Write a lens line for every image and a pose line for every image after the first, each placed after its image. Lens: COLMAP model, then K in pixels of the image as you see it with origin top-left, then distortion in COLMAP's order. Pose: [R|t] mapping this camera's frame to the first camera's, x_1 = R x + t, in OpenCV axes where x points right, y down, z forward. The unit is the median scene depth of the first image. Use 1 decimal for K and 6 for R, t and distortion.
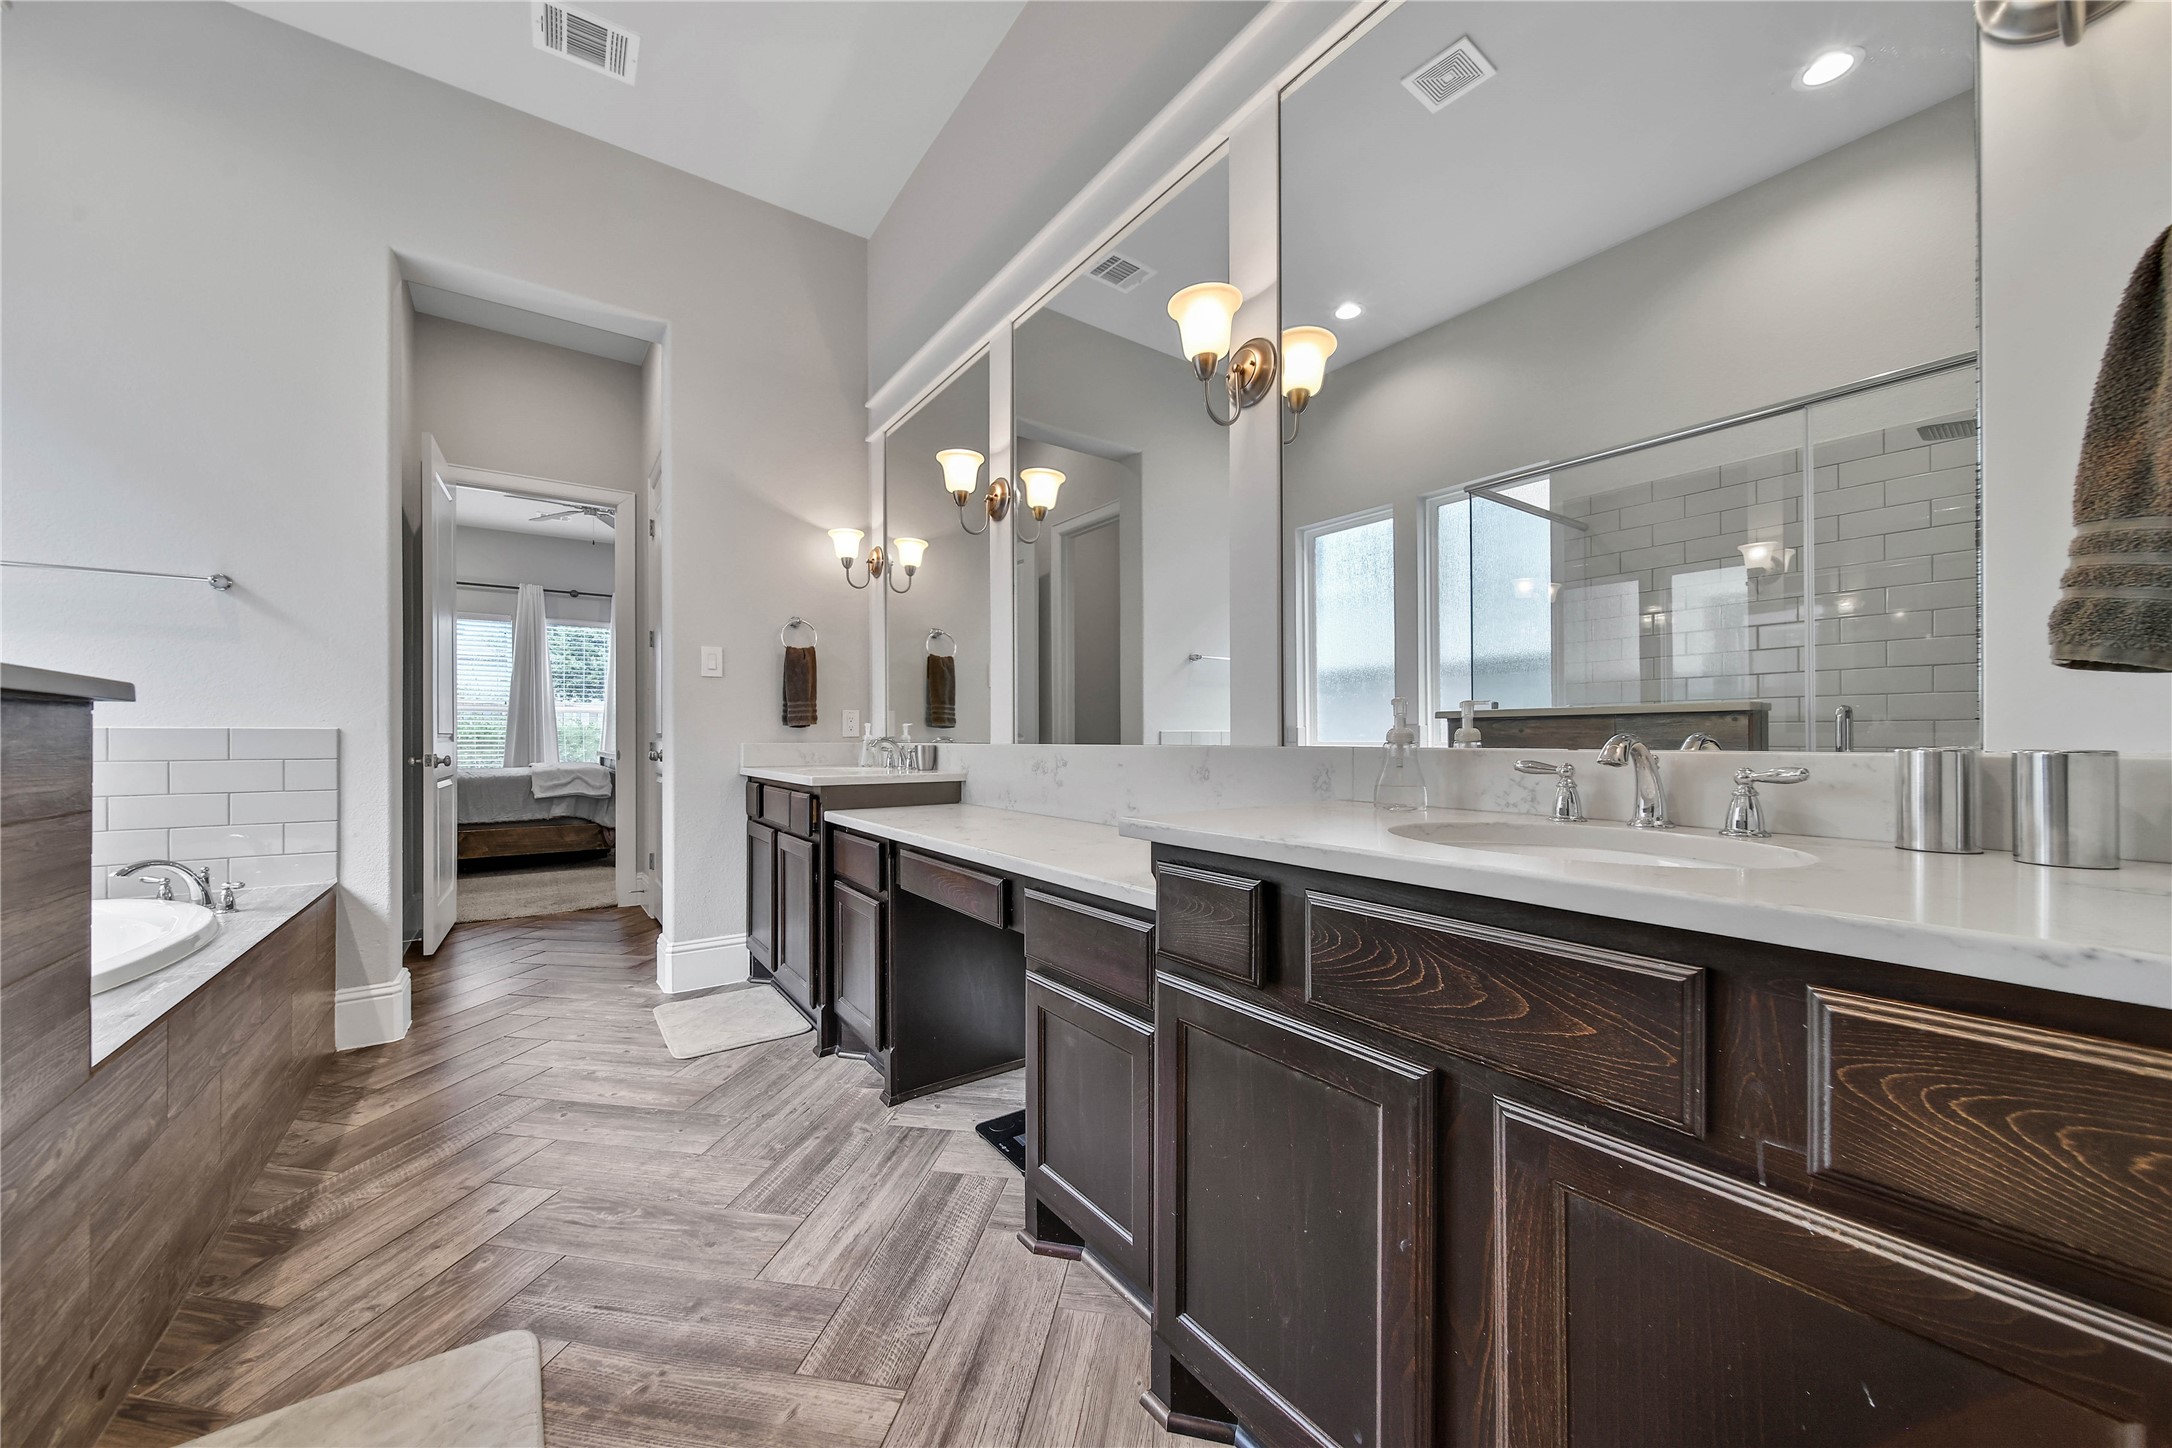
lens RADIAL K [[789.5, 0, 1089.4], [0, 789.5, 732.0], [0, 0, 1]] dist [-0.000136, -0.000172]
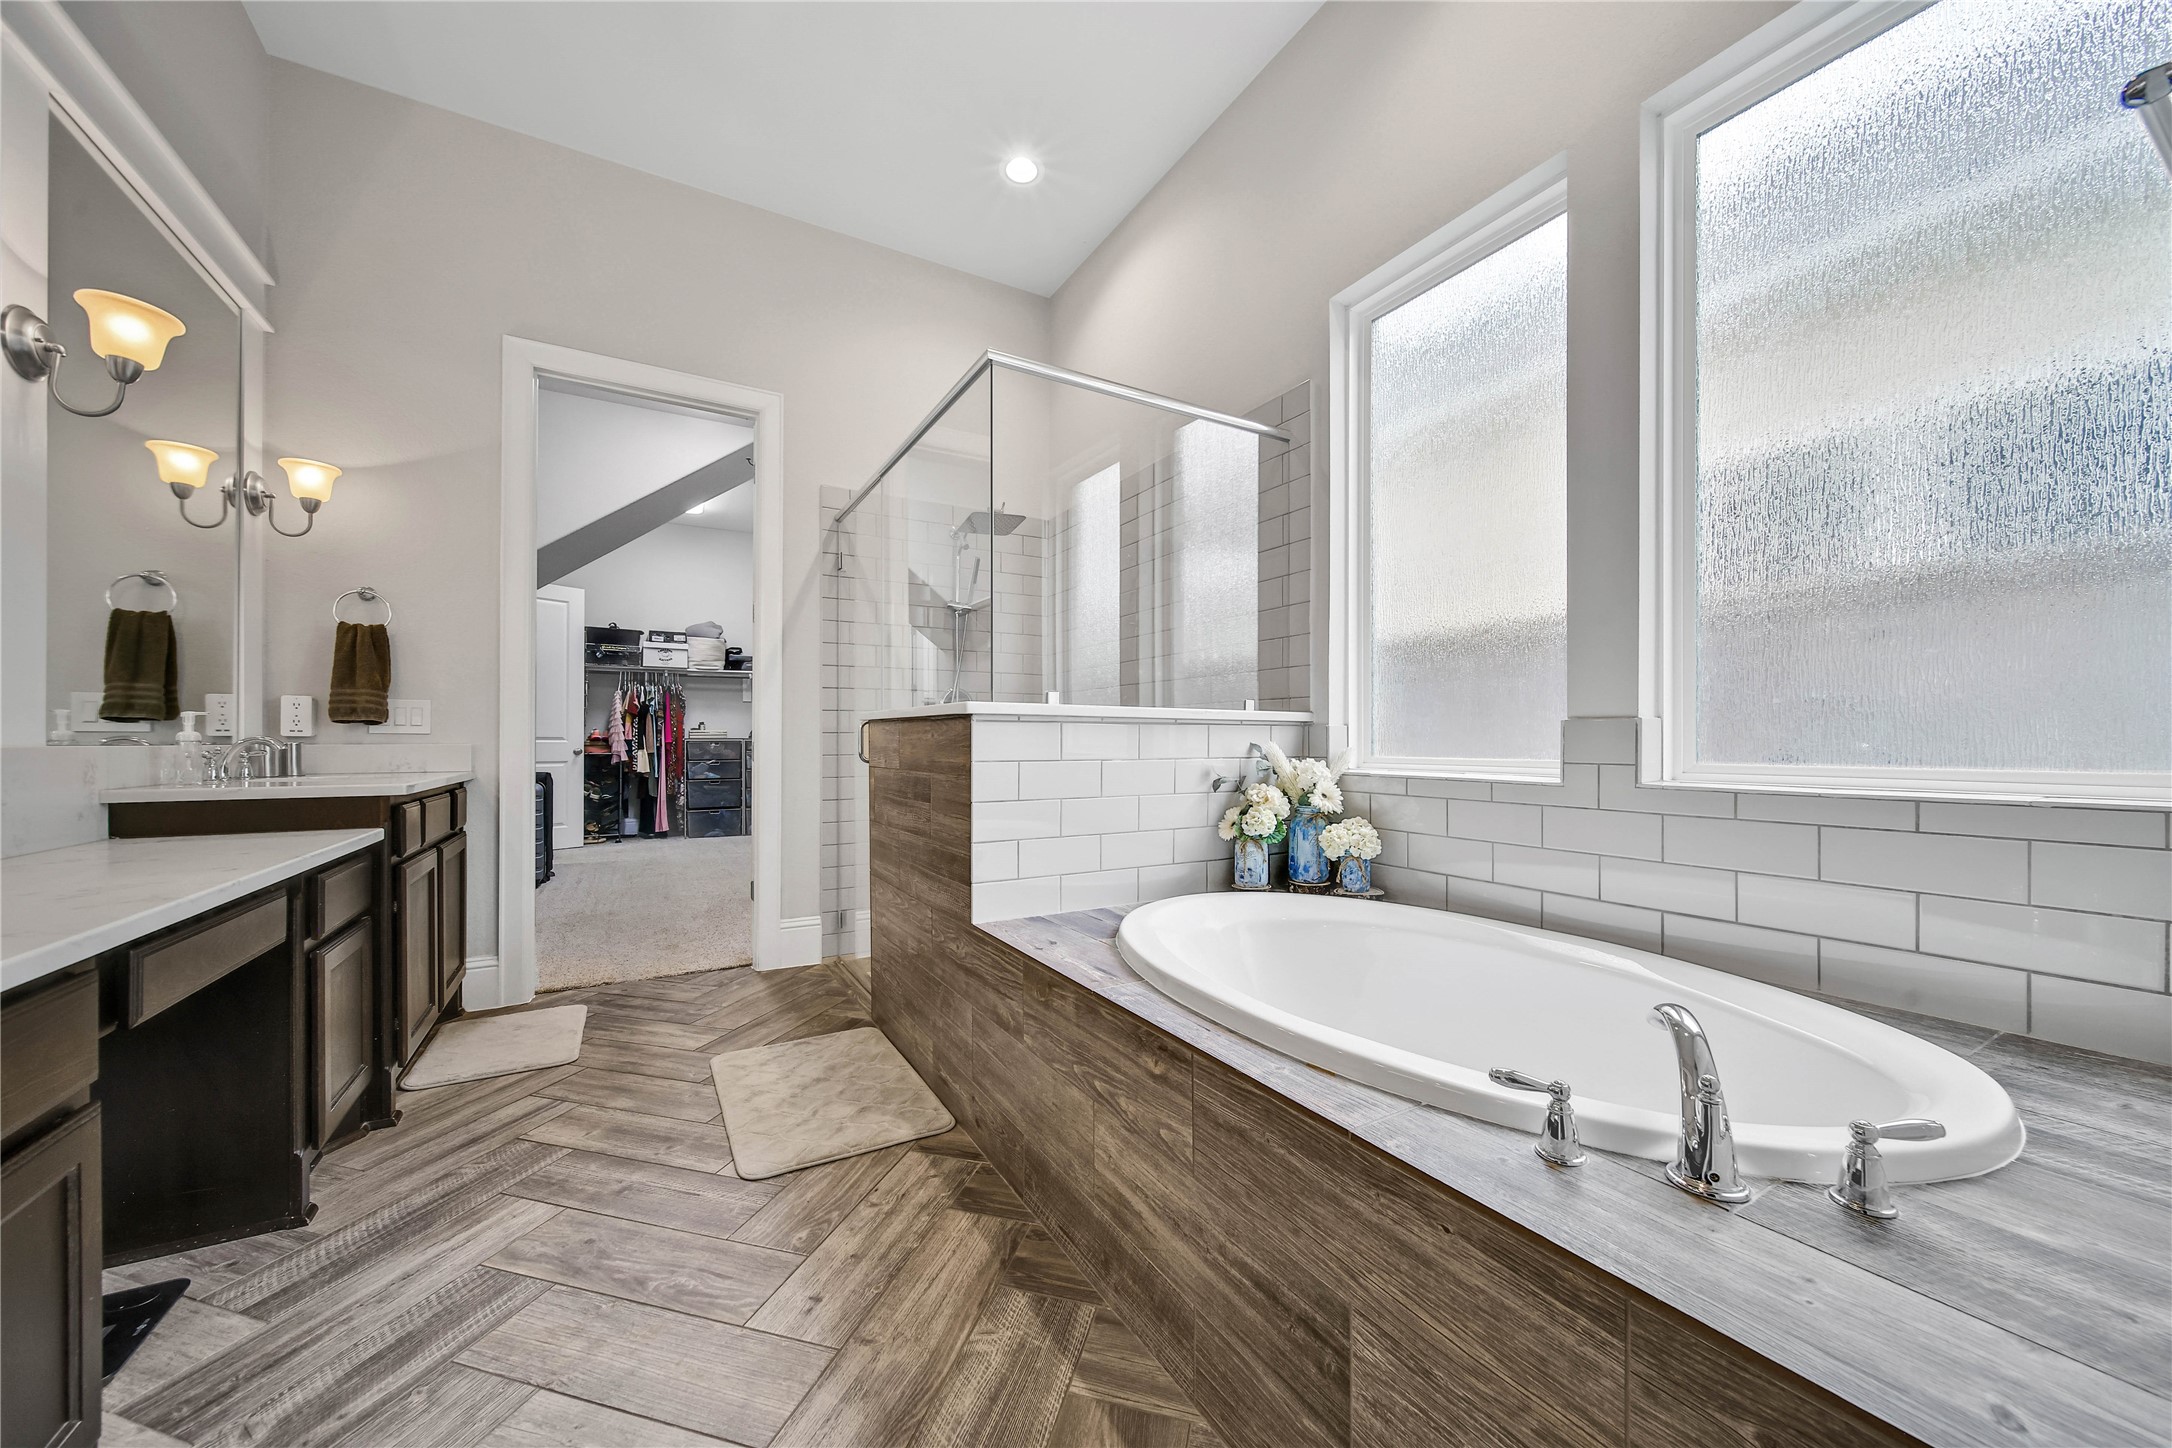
lens RADIAL K [[789.5, 0, 1084.2], [0, 789.5, 734.9], [0, 0, 1]] dist [-0.000136, -0.000172]
pose [[-0.994733, 0.007472, 0.102229, -1.222319], [0.006508, 0.999931, -0.009761, 0.023770], [-0.102294, -0.009044, -0.994713, 1.956708]]
